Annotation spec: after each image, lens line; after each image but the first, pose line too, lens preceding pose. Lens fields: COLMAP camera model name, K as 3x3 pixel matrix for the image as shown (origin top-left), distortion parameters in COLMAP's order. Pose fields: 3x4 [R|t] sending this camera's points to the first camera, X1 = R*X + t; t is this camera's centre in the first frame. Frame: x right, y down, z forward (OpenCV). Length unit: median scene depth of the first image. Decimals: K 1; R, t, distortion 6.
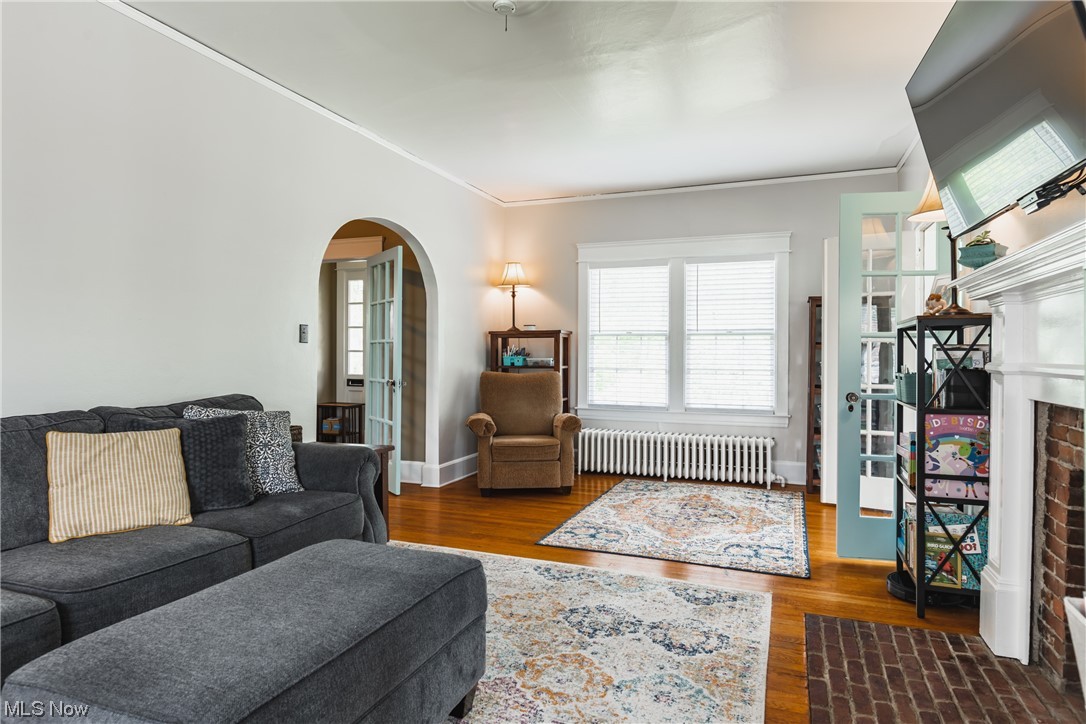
lens RADIAL K [[613.7, 0, 545.8], [0, 613.7, 366.8], [0, 0, 1]] dist [-0.001905, -0.000052]
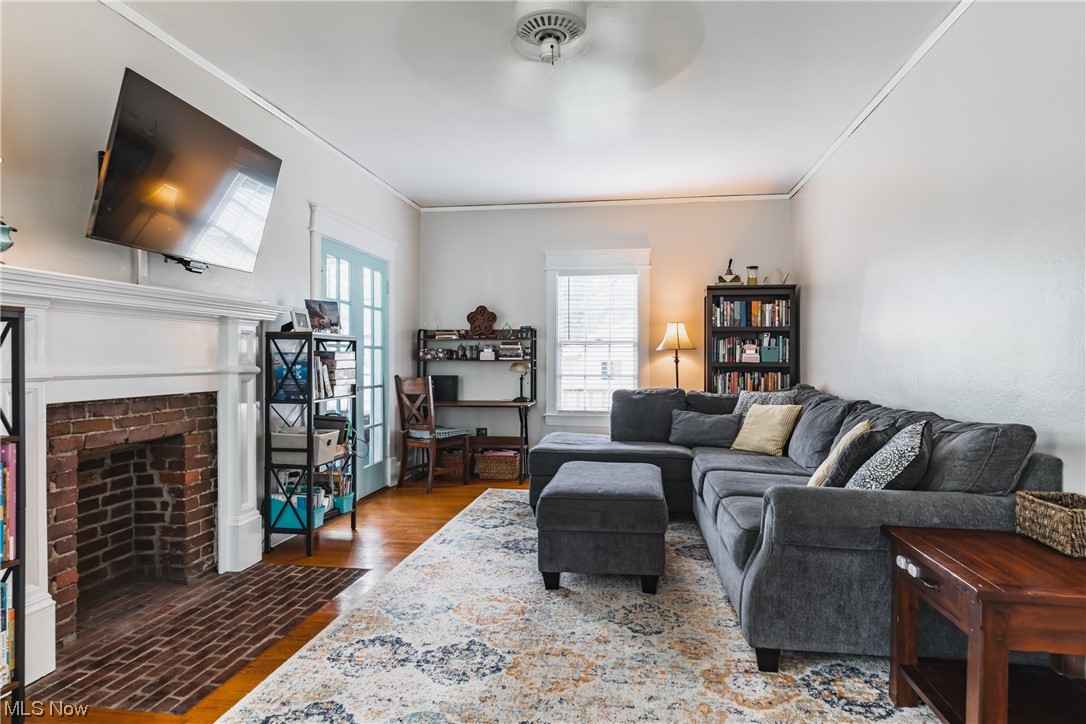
lens RADIAL K [[624.7, 0, 548.8], [0, 624.7, 357.6], [0, 0, 1]] dist [-0.002482, 0.000481]
pose [[-0.973364, -0.004359, -0.229222, 0.155568], [-0.007922, 0.999862, 0.014626, -0.035721], [0.229126, 0.016053, -0.973264, 1.666924]]
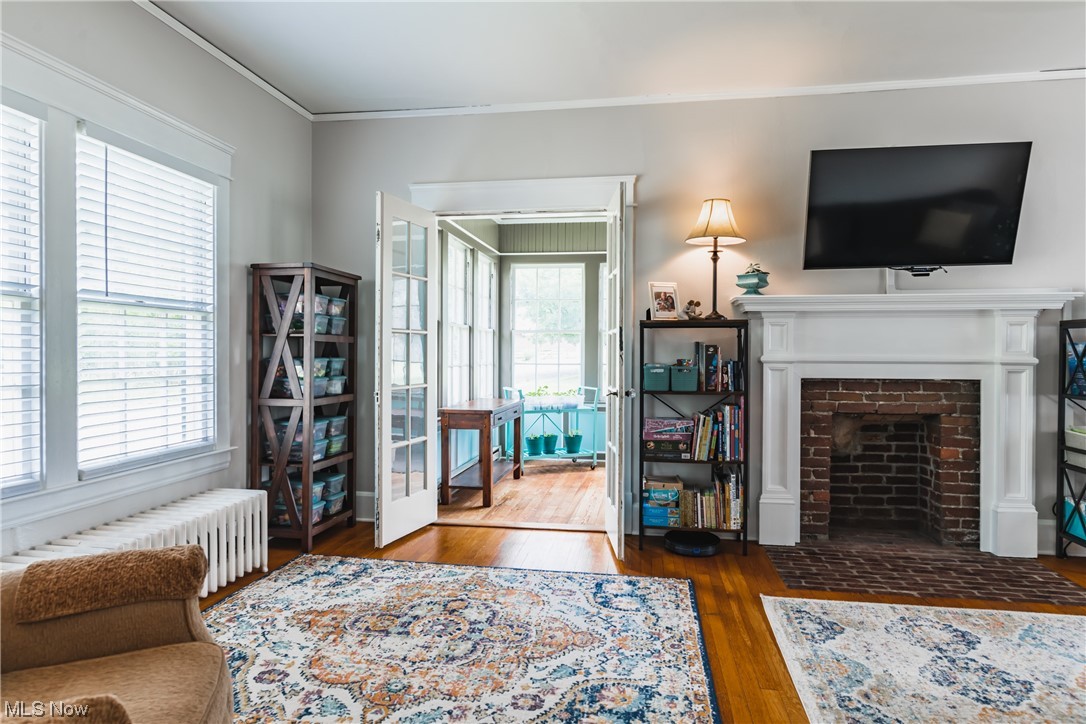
lens RADIAL K [[624.7, 0, 548.8], [0, 624.7, 357.6], [0, 0, 1]] dist [-0.002482, 0.000481]
pose [[-0.215604, -0.013876, 0.976382, -0.512677], [0.013855, 0.999755, 0.017268, -0.029430], [-0.976383, 0.017250, -0.215359, 1.508304]]
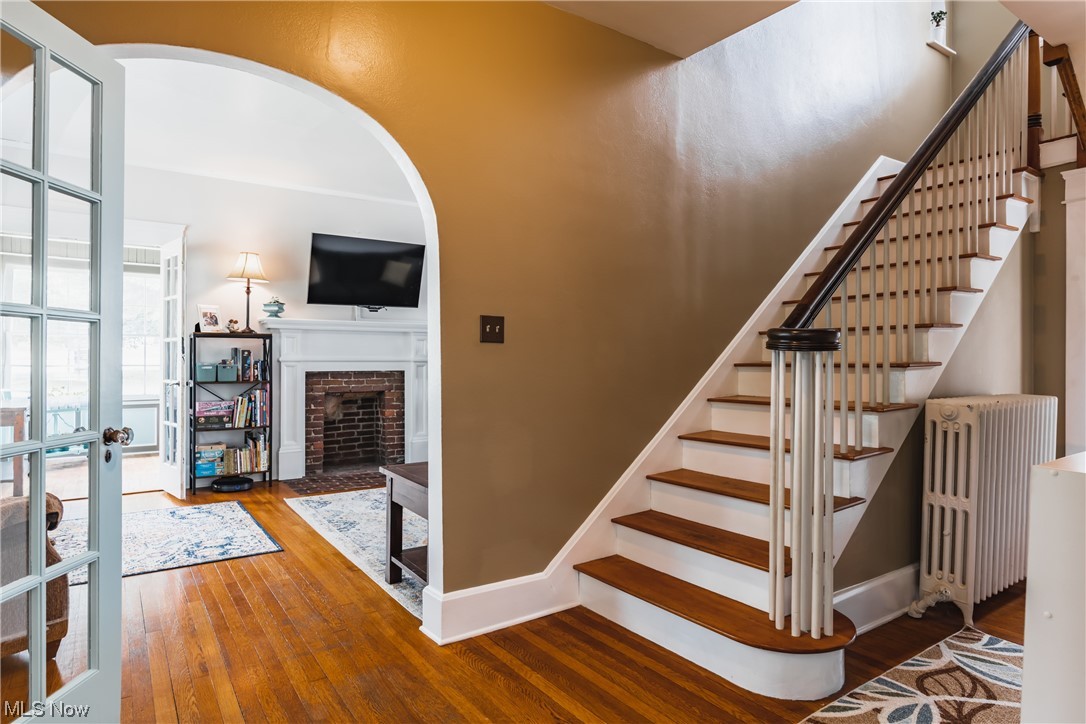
lens RADIAL K [[624.7, 0, 548.8], [0, 624.7, 357.6], [0, 0, 1]] dist [-0.002482, 0.000481]
pose [[-0.835679, -0.008556, 0.549151, -1.117667], [0.002241, 0.999817, 0.018987, -0.038957], [-0.549213, 0.017098, -0.835507, 1.965100]]
